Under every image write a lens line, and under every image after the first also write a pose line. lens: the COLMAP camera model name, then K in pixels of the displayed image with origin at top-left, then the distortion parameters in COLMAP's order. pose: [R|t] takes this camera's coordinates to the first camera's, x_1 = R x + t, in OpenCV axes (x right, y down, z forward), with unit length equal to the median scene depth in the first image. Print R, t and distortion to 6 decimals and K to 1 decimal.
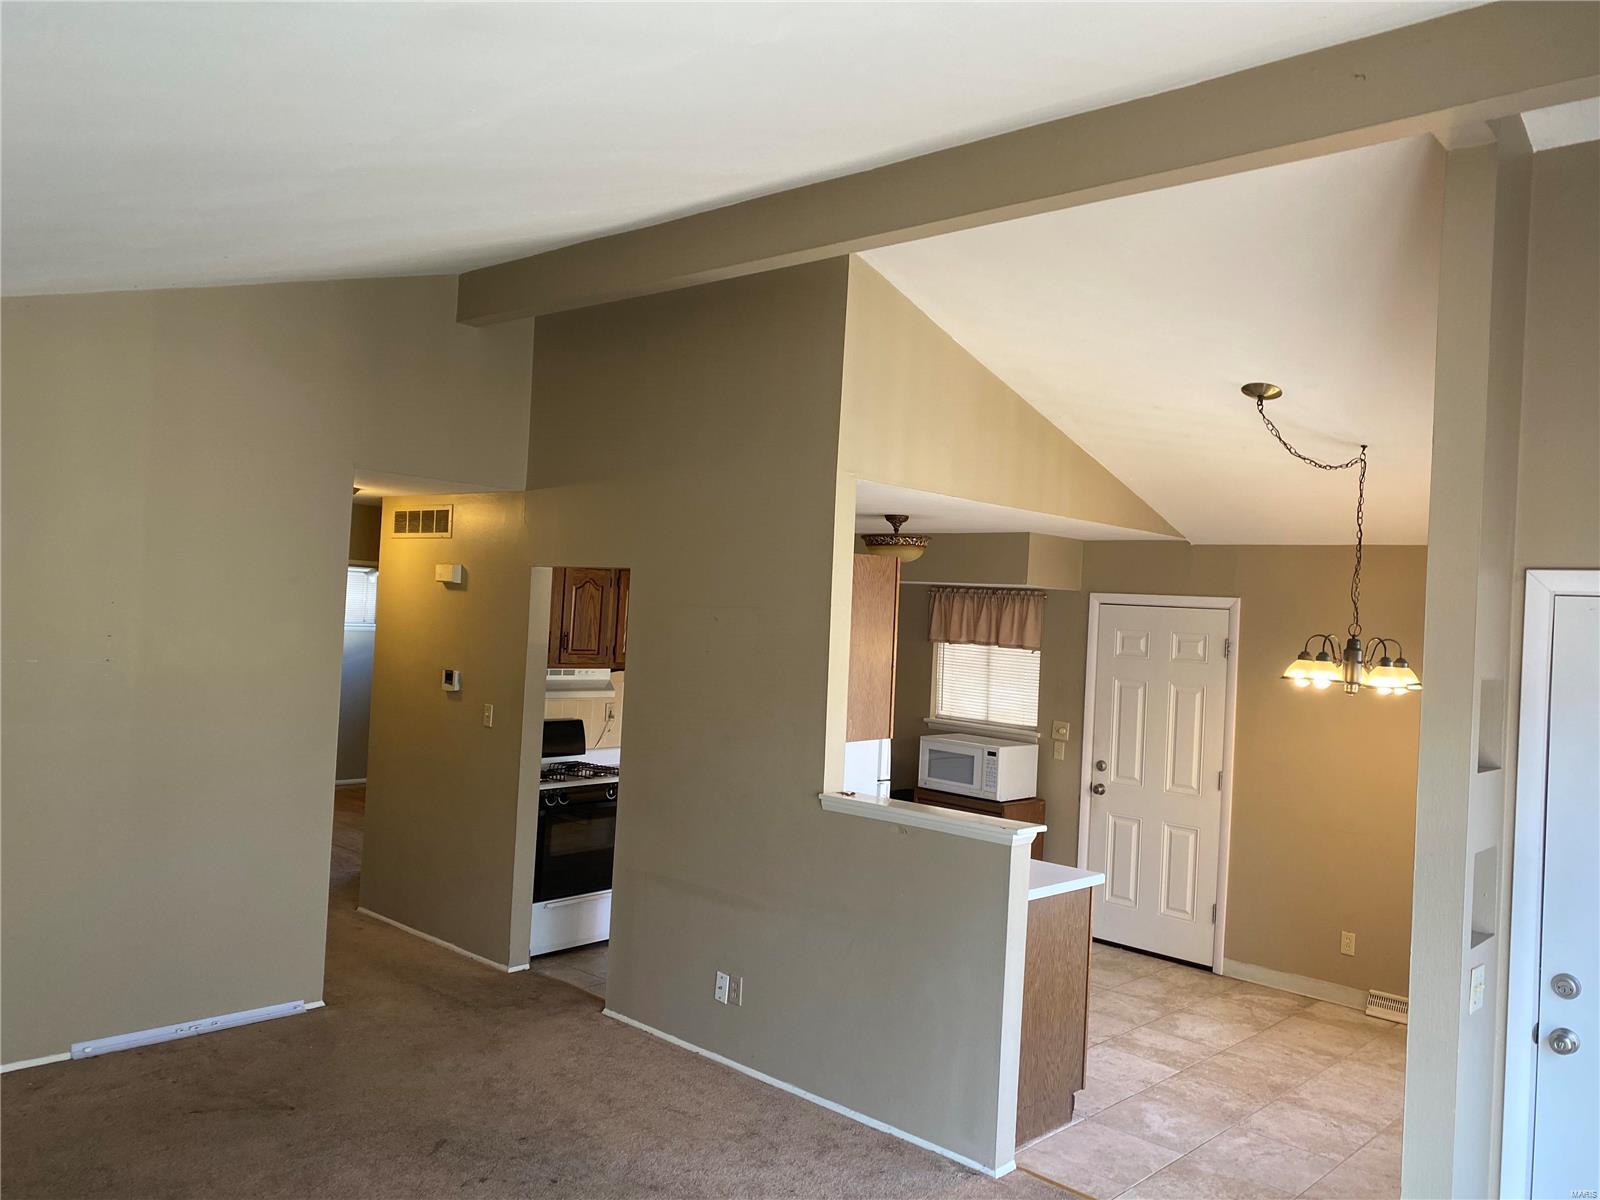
lens RADIAL K [[1206.5, 0, 794.6], [0, 1206.5, 600.5], [0, 0, 1]] dist [0.077733, -0.105692]
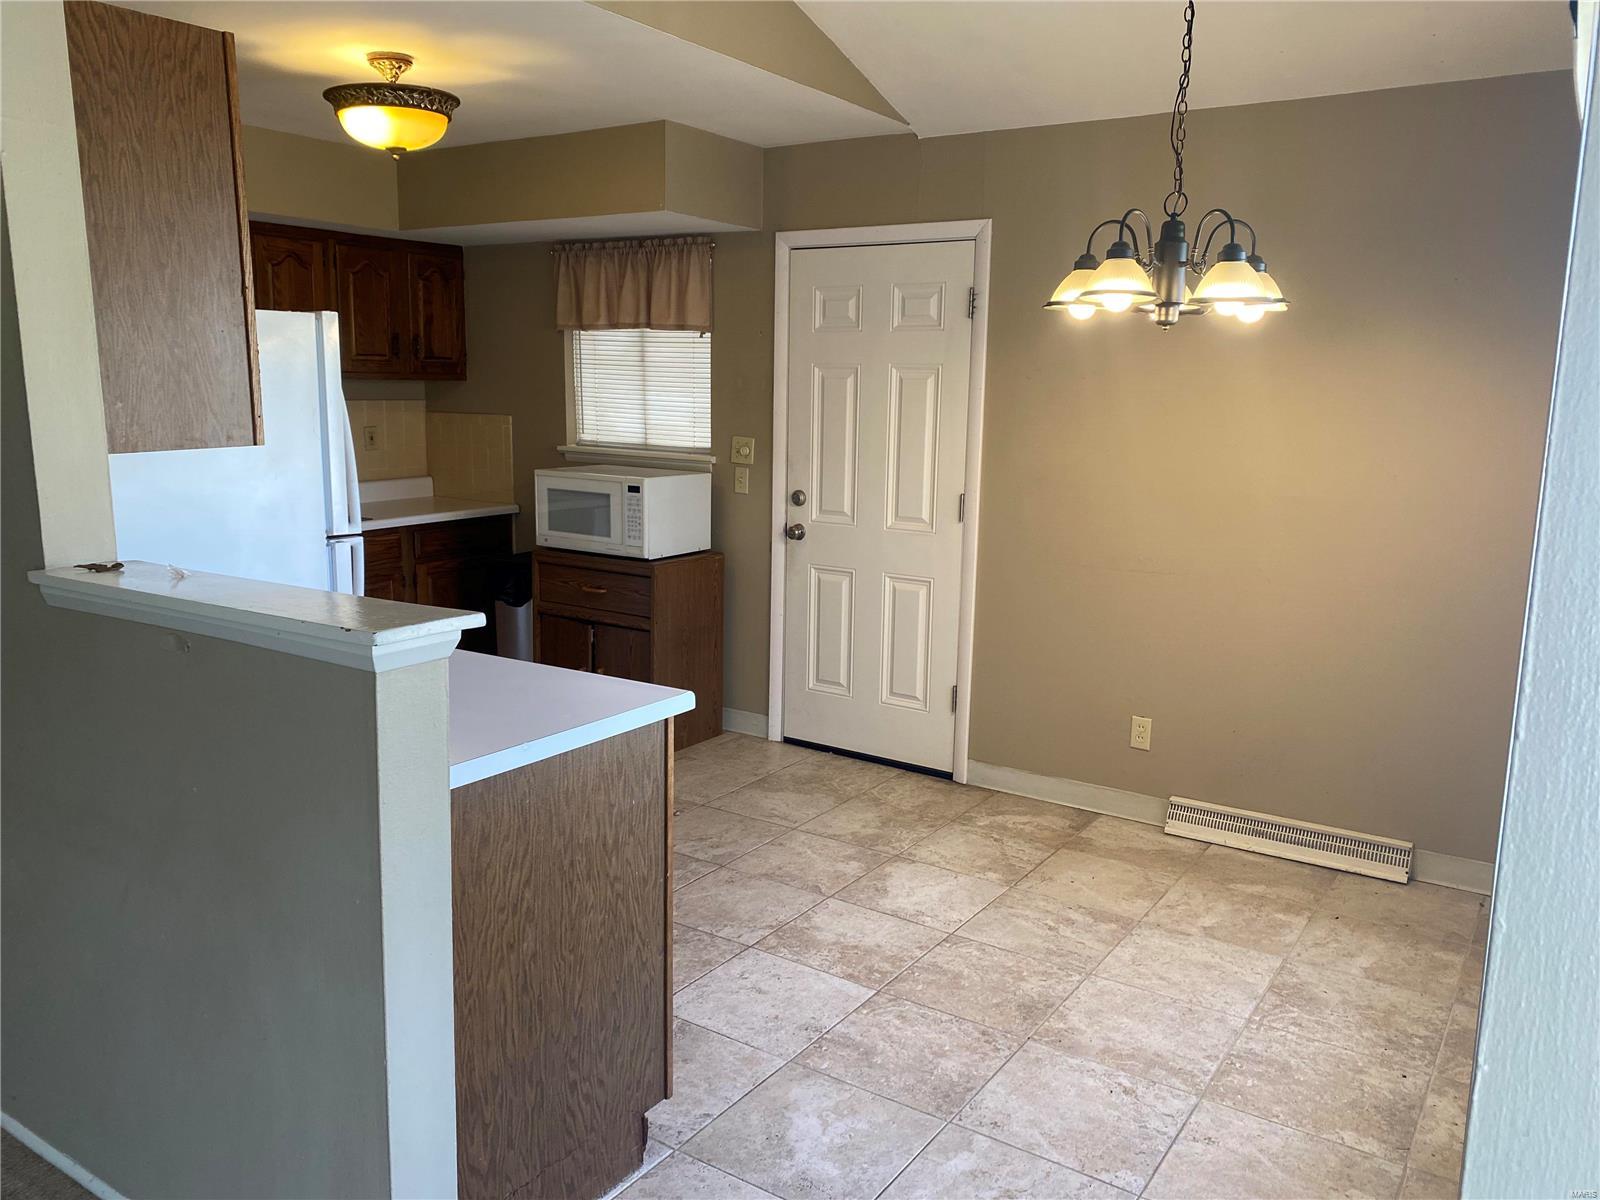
lens RADIAL K [[1246.8, 0, 756.9], [0, 1246.8, 576.3], [0, 0, 1]] dist [0.193710, -0.492263]
pose [[0.988920, -0.059575, 0.135970, 0.157819], [0.035184, 0.983904, 0.175201, 0.066829], [-0.144219, -0.168476, 0.975098, 0.375141]]
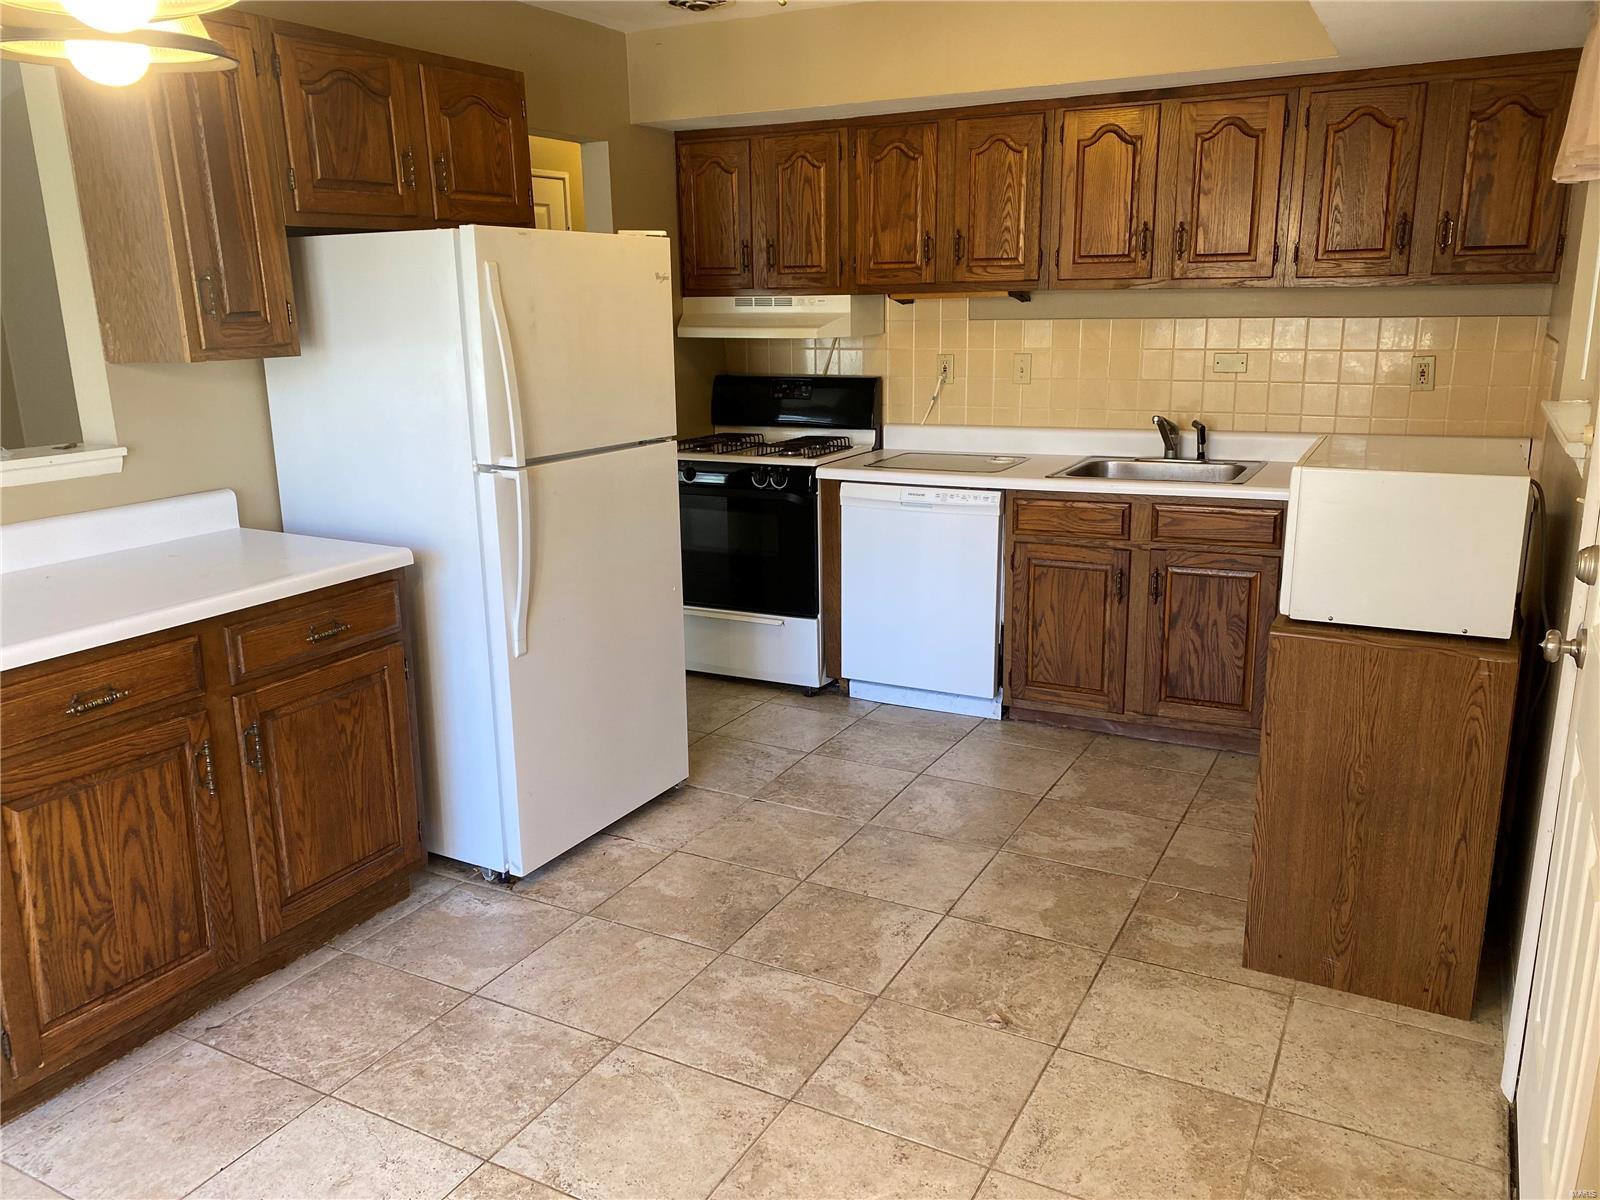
lens RADIAL K [[1206.5, 0, 794.6], [0, 1206.5, 600.5], [0, 0, 1]] dist [0.077733, -0.105692]
pose [[0.254016, 0.182545, -0.949817, 0.548374], [0.042649, 0.978959, 0.199552, 0.096469], [0.966259, -0.091198, 0.240886, 0.899766]]
